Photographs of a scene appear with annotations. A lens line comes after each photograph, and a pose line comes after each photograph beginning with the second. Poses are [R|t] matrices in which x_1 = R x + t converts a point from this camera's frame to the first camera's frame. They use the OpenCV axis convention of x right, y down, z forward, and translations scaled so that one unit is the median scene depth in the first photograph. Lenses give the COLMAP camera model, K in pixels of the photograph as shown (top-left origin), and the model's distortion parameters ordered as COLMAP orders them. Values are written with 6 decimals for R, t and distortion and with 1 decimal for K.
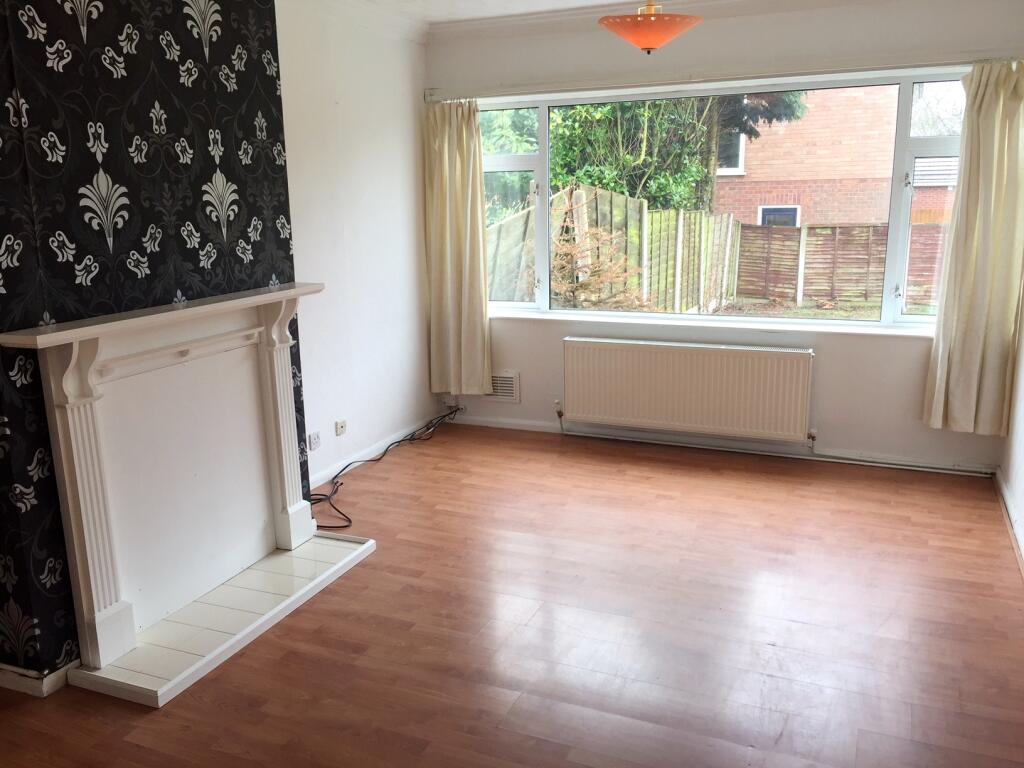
lens RADIAL K [[873.3, 0, 512.0], [0, 873.3, 384.0], [0, 0, 1]] dist [0.049481, -0.008034]
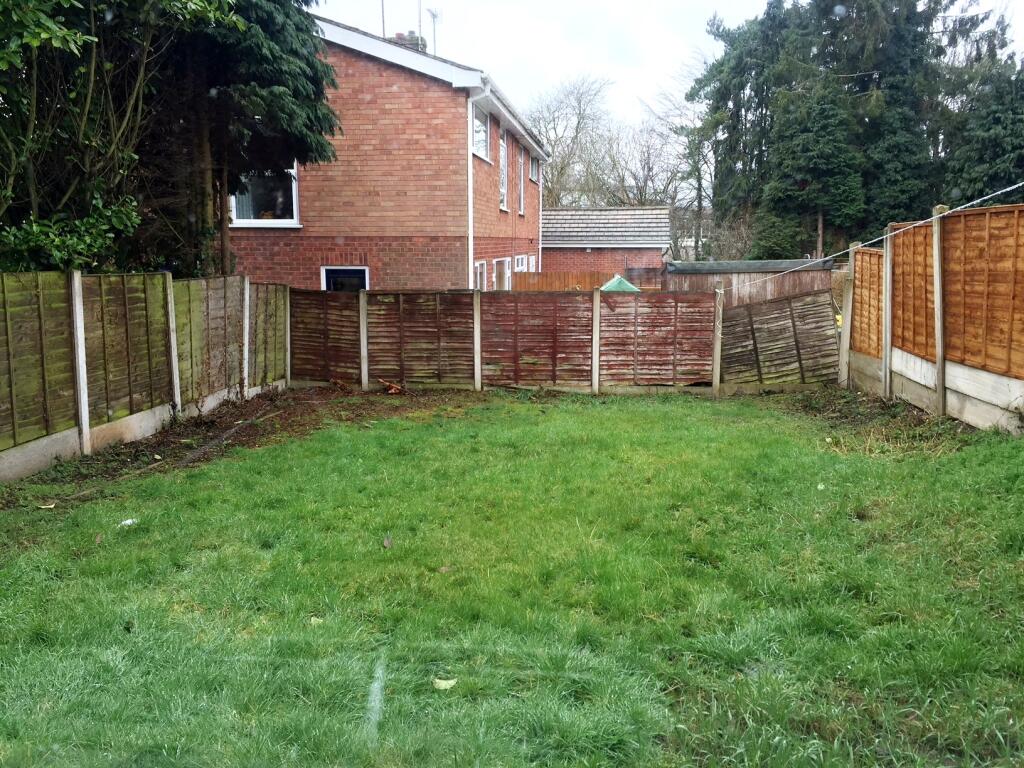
lens RADIAL K [[873.3, 0, 512.0], [0, 873.3, 384.0], [0, 0, 1]] dist [0.049481, -0.008034]
pose [[0.956916, -0.028293, 0.288984, 0.223991], [0.046076, 0.997427, -0.054918, -0.043563], [-0.286687, 0.065867, 0.955757, 0.191259]]
